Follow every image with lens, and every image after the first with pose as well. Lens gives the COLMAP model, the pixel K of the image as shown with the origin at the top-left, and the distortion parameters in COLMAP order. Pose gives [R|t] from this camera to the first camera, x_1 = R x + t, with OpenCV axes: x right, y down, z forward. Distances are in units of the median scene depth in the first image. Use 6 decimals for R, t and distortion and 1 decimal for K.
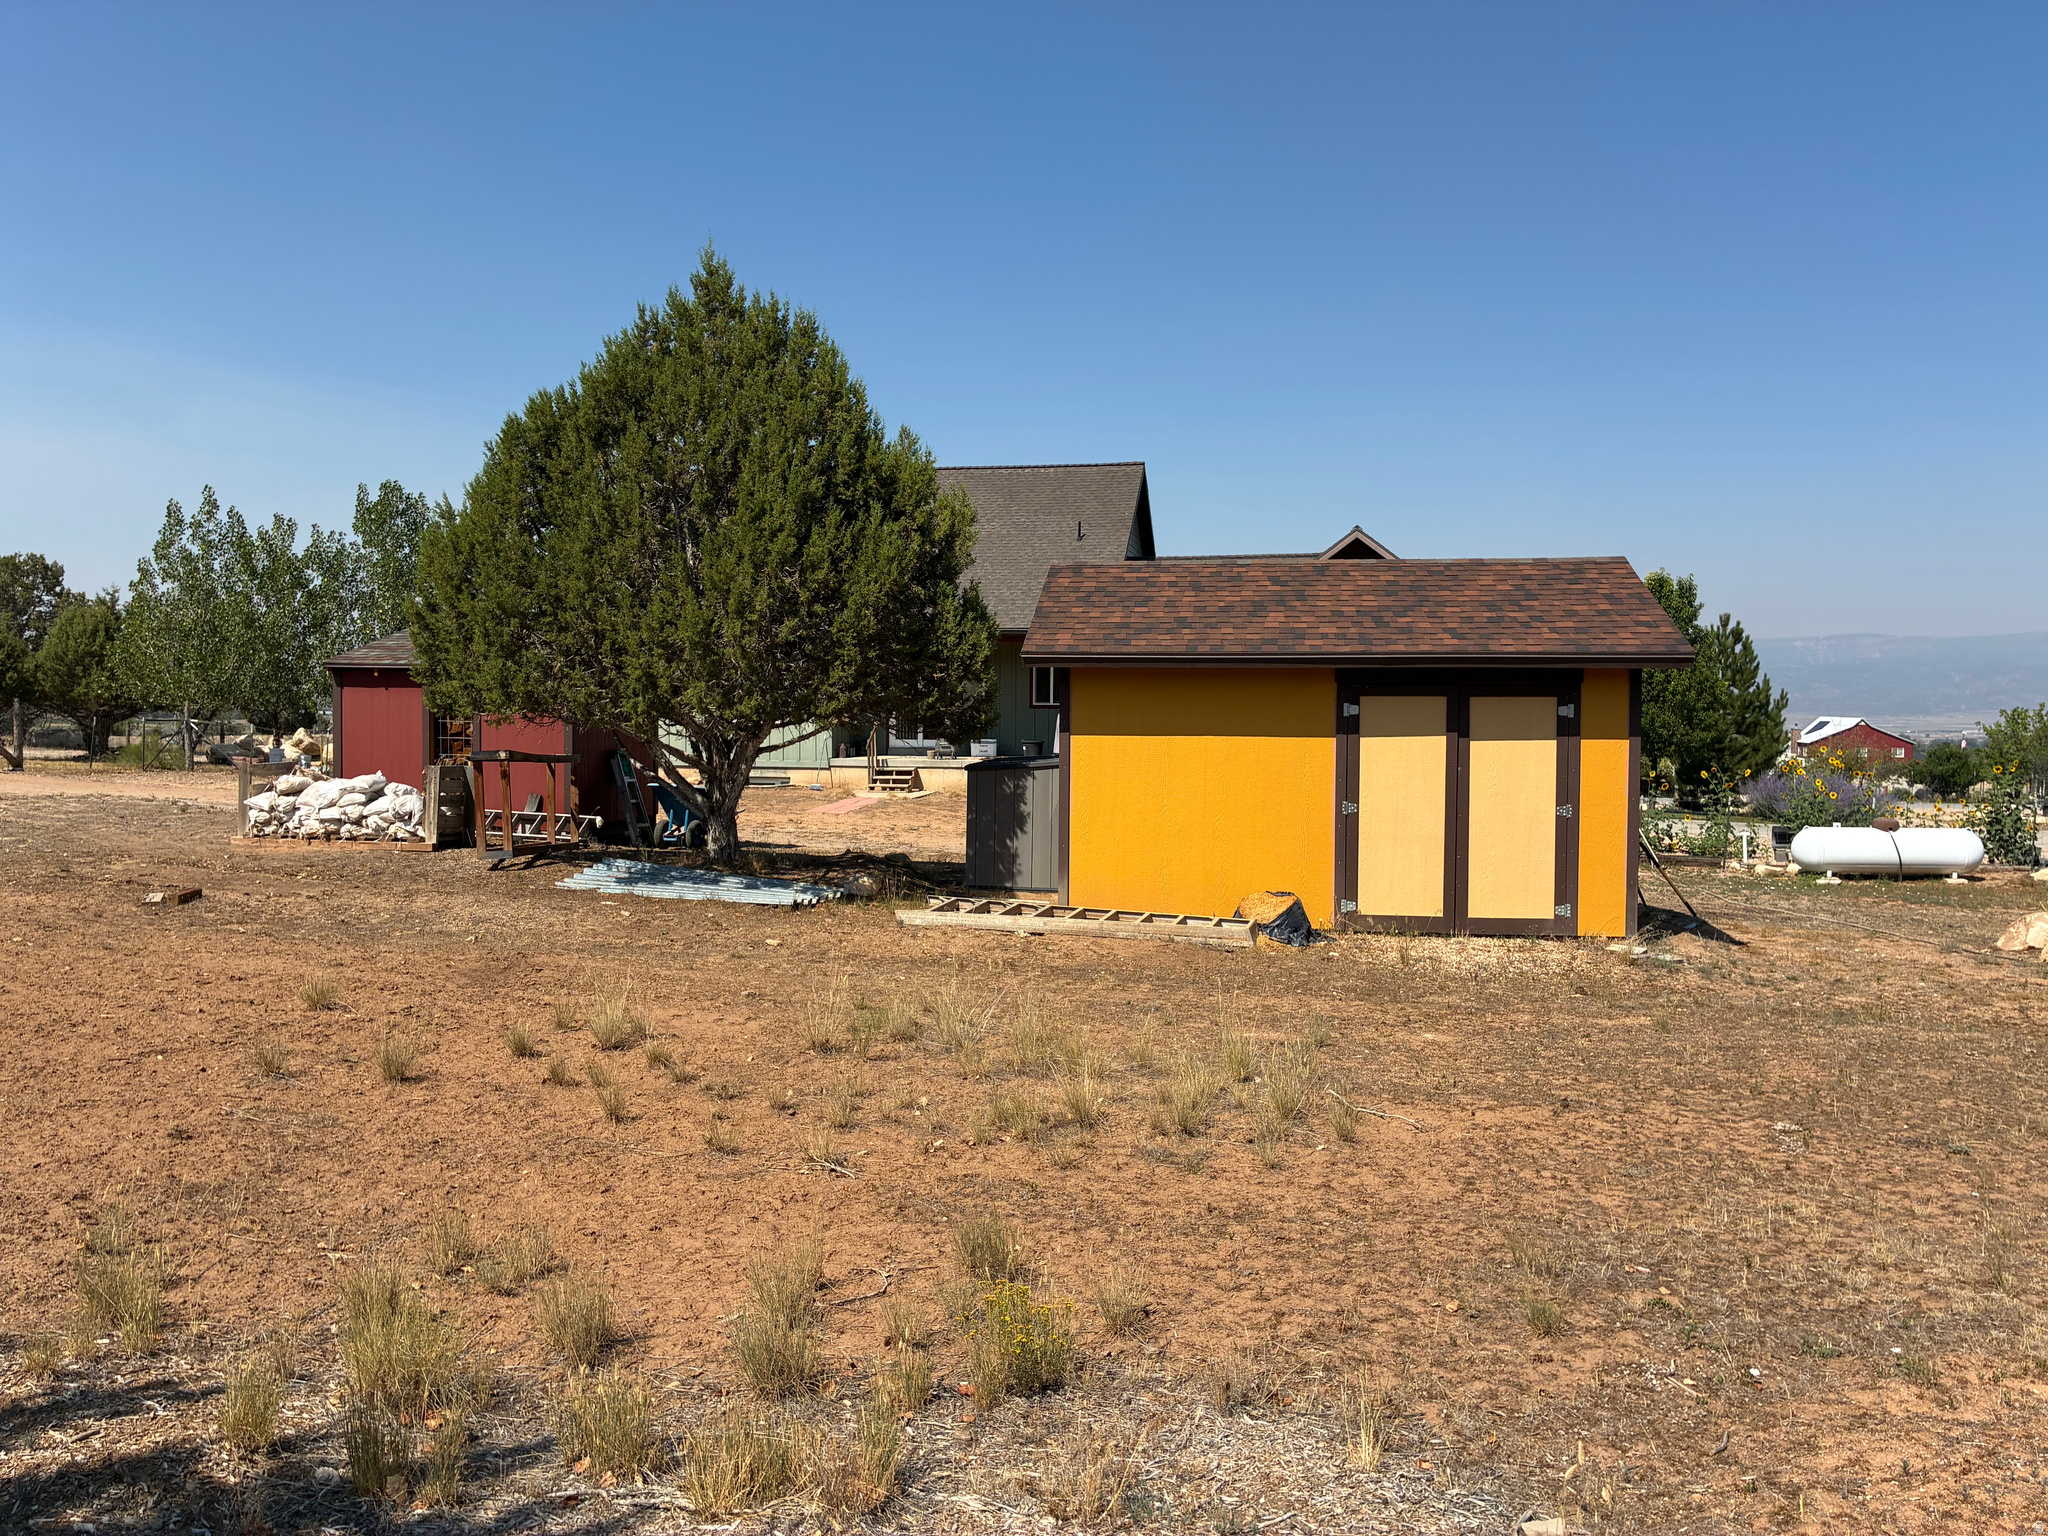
lens RADIAL K [[1556.4, 0, 1031.8], [0, 1556.4, 770.9], [0, 0, 1]] dist [0.015383, 0.005135]
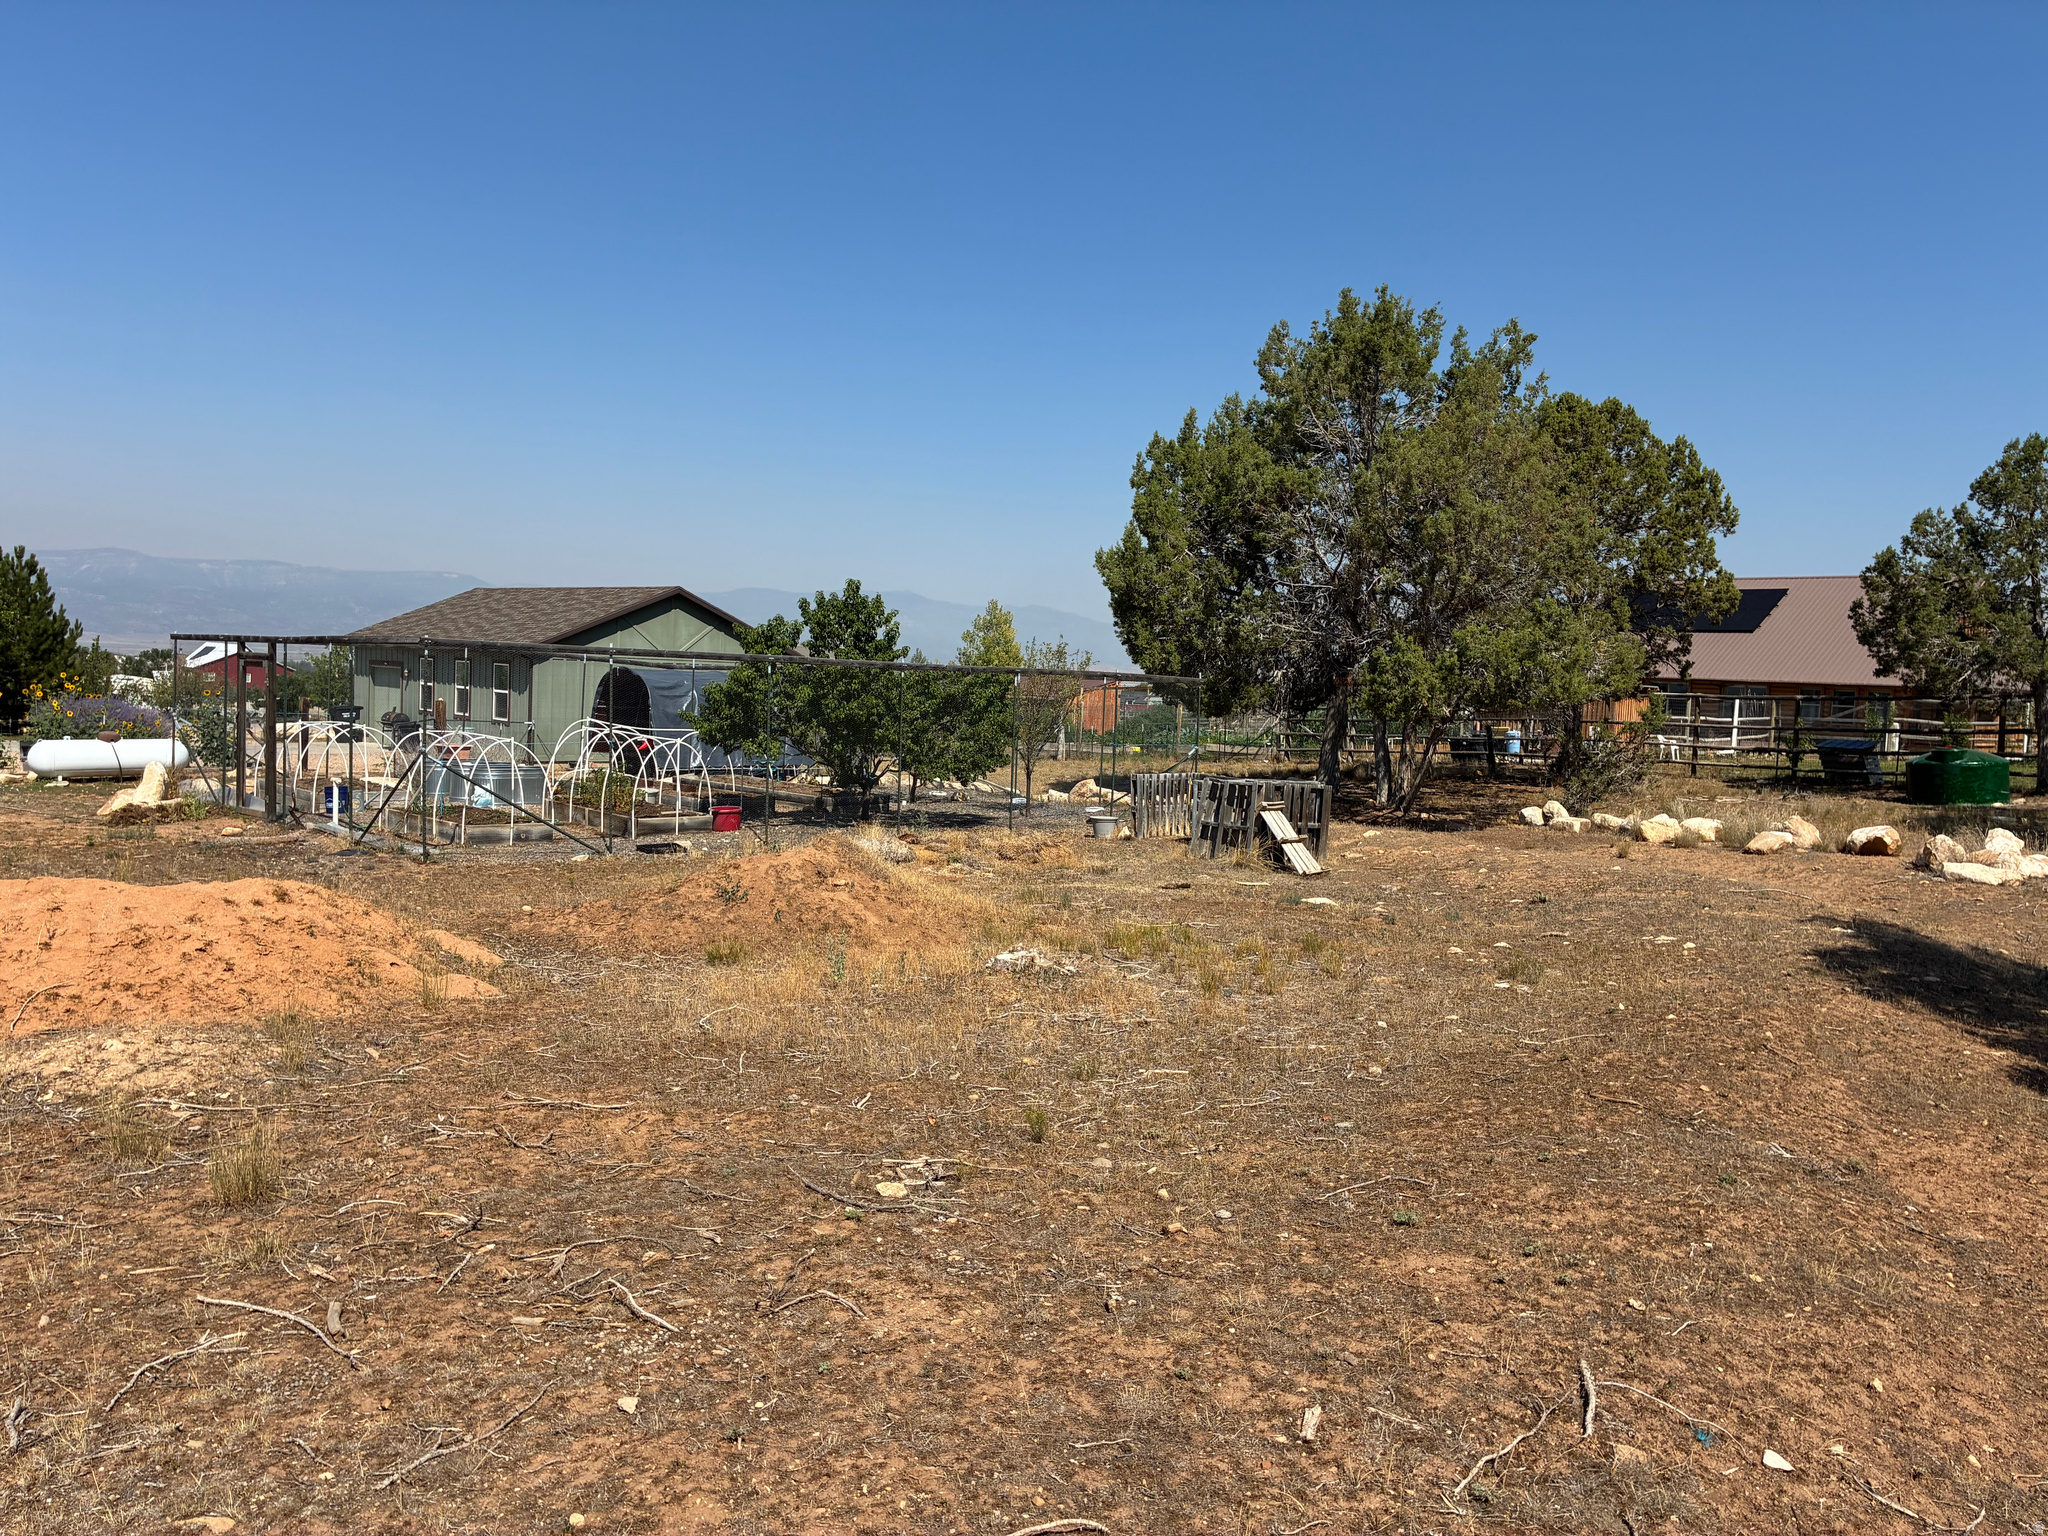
lens RADIAL K [[1547.3, 0, 1014.3], [0, 1547.3, 766.7], [0, 0, 1]] dist [0.094046, -0.138029]
pose [[0.598120, -0.033136, 0.800721, -0.014536], [-0.003115, 0.999041, 0.043670, 0.000829], [-0.801401, -0.028614, 0.597443, -0.209420]]
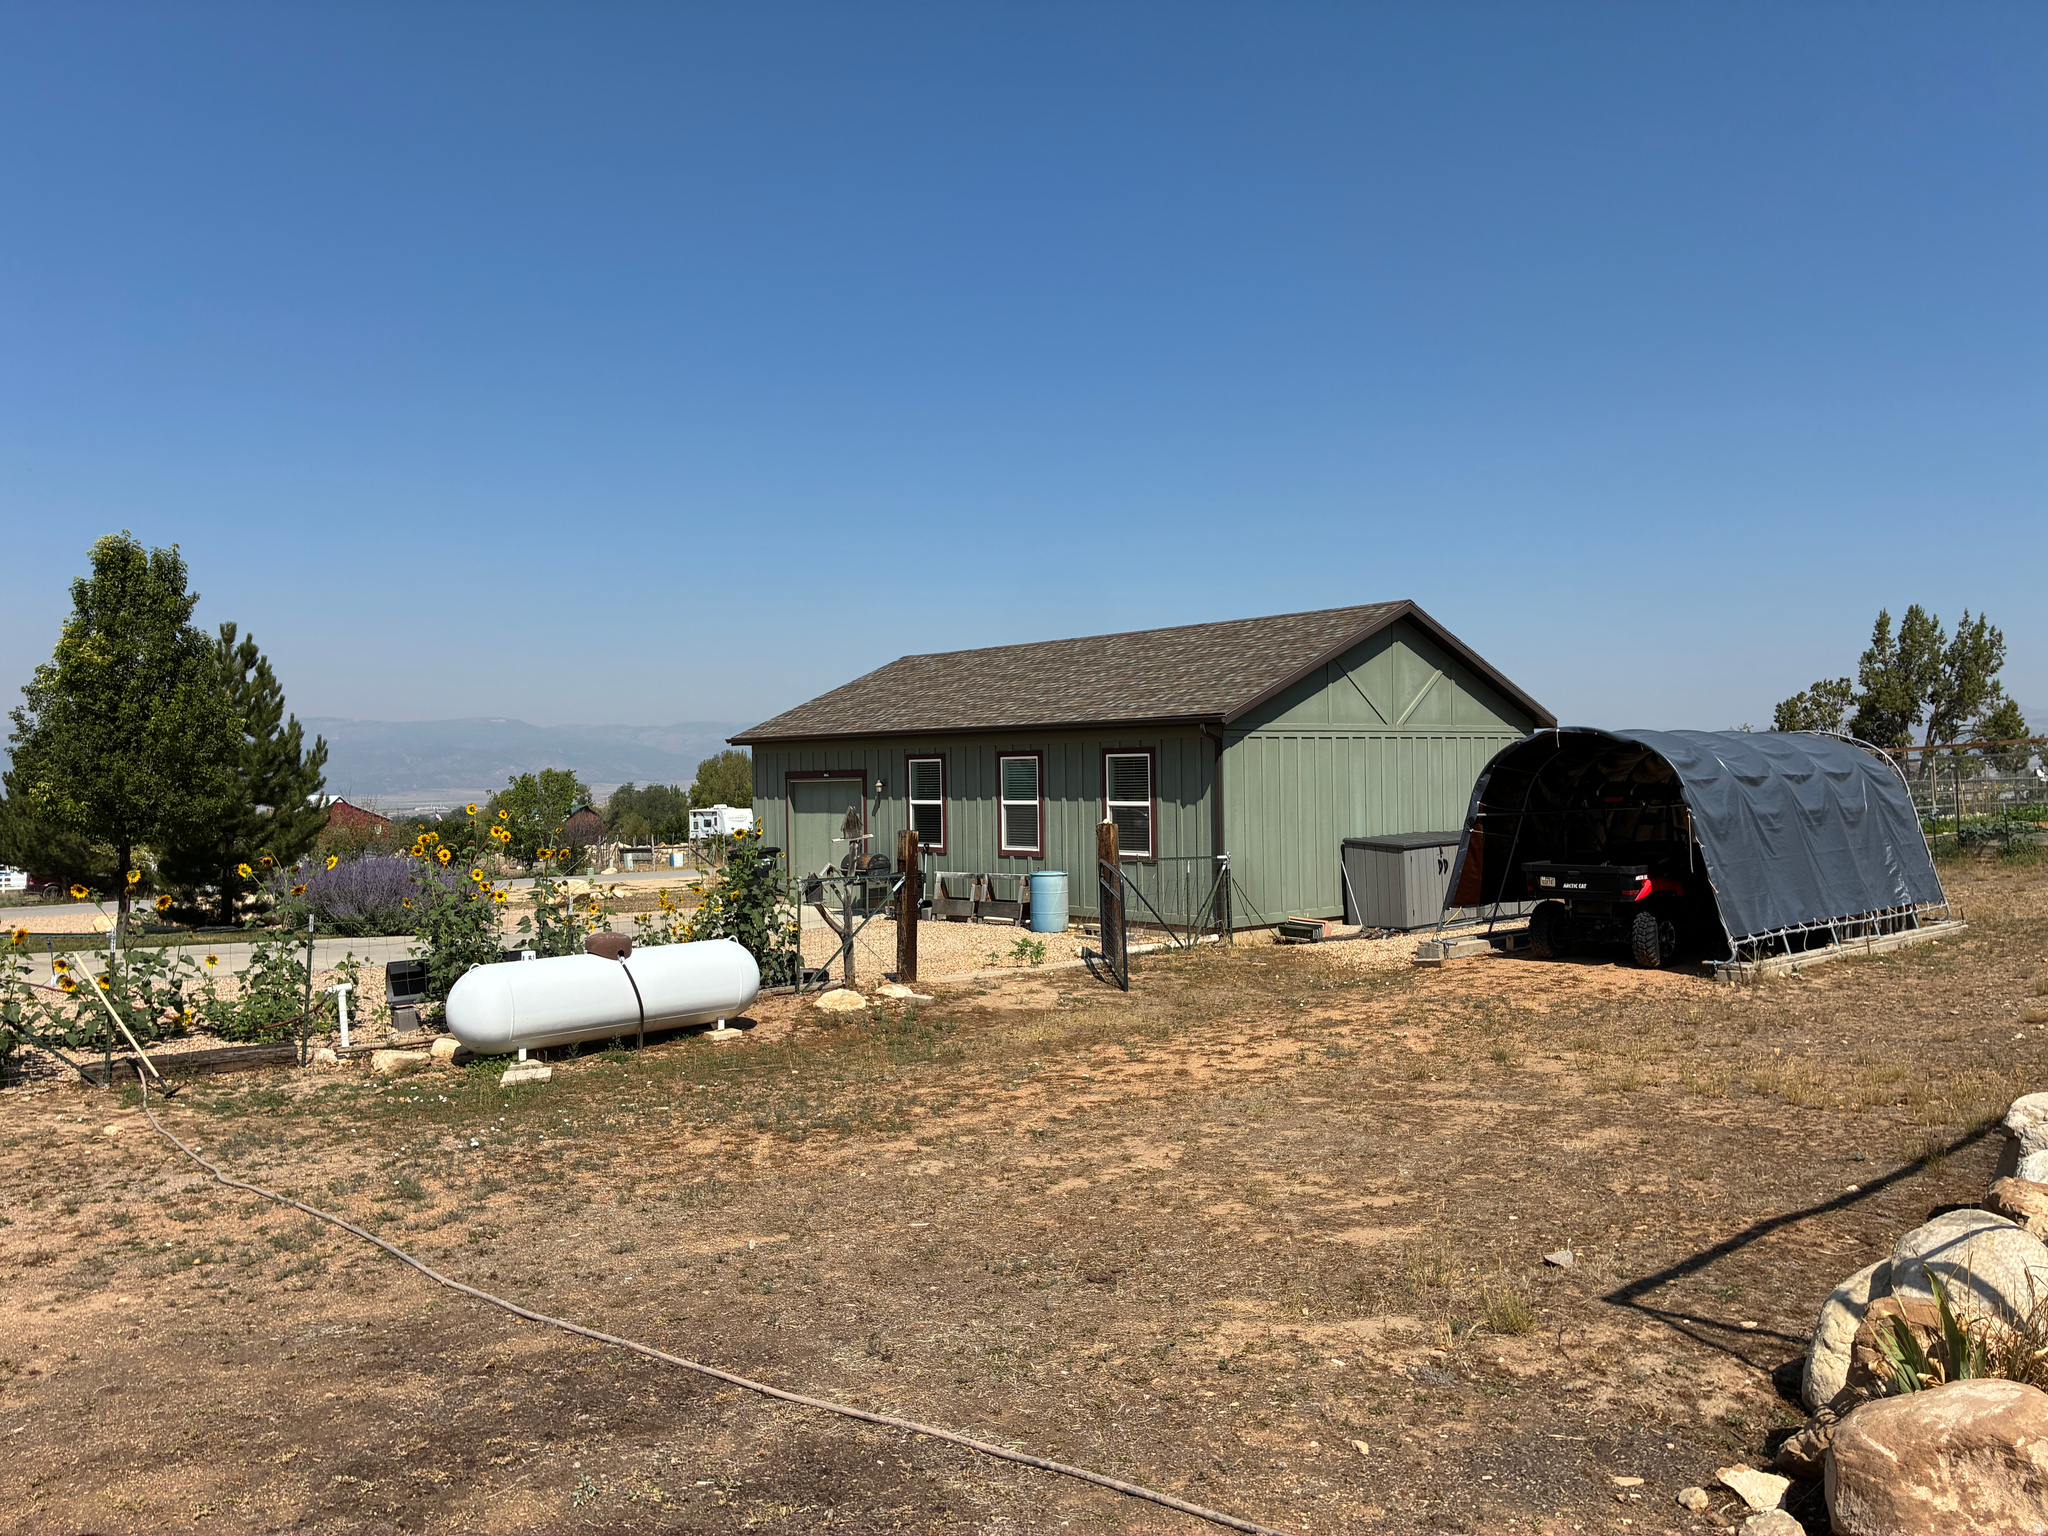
lens RADIAL K [[1556.4, 0, 1031.8], [0, 1556.4, 770.9], [0, 0, 1]] dist [0.015383, 0.005135]
pose [[0.611152, -0.013287, 0.791402, 0.140023], [0.054997, 0.998155, -0.025712, -0.002131], [-0.789600, 0.059239, 0.610756, 0.365062]]
